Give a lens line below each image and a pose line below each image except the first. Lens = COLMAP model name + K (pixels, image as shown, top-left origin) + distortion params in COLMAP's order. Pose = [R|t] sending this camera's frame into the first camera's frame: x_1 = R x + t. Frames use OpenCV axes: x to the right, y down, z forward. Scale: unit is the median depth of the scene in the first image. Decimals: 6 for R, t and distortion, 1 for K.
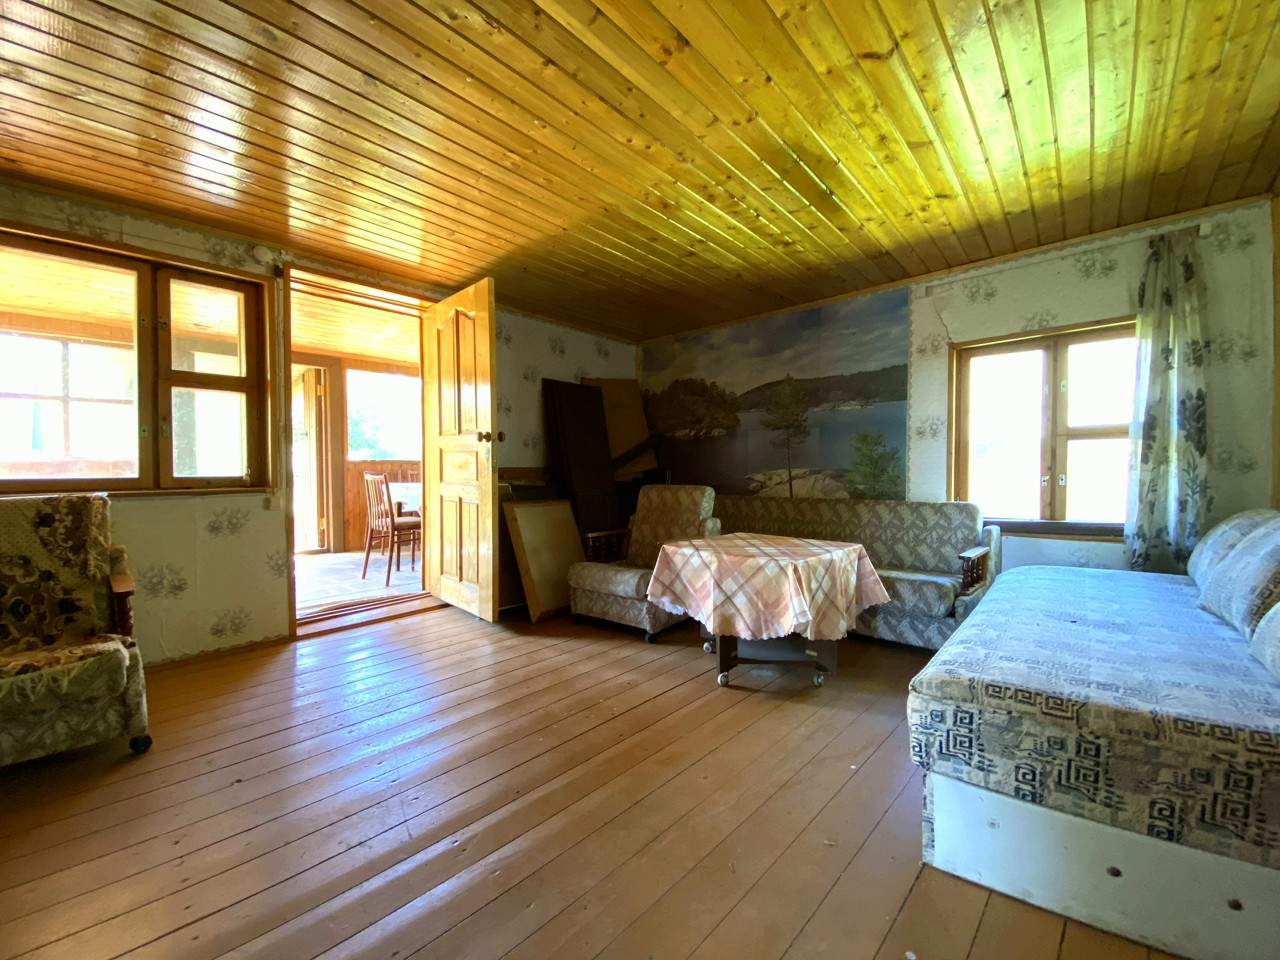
lens RADIAL K [[517.0, 0, 638.6], [0, 517.0, 477.0], [0, 0, 1]] dist [0.028304, -0.026473]
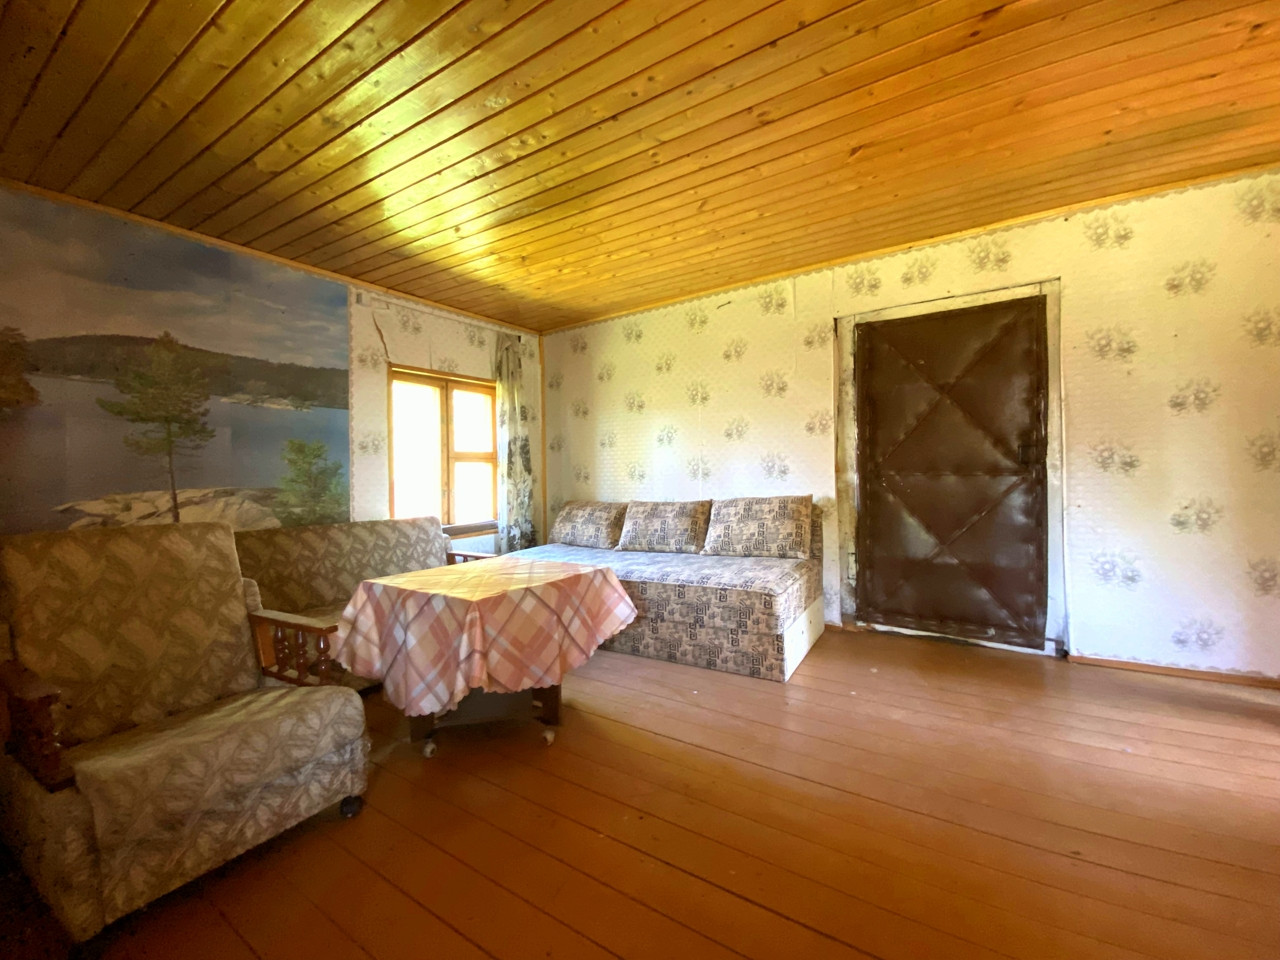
lens RADIAL K [[517.0, 0, 638.6], [0, 517.0, 477.0], [0, 0, 1]] dist [0.028304, -0.026473]
pose [[-0.160575, 0.008759, 0.986985, -0.406850], [0.035097, 0.999379, -0.003159, -0.009732], [-0.986399, 0.034133, -0.160782, 0.581228]]
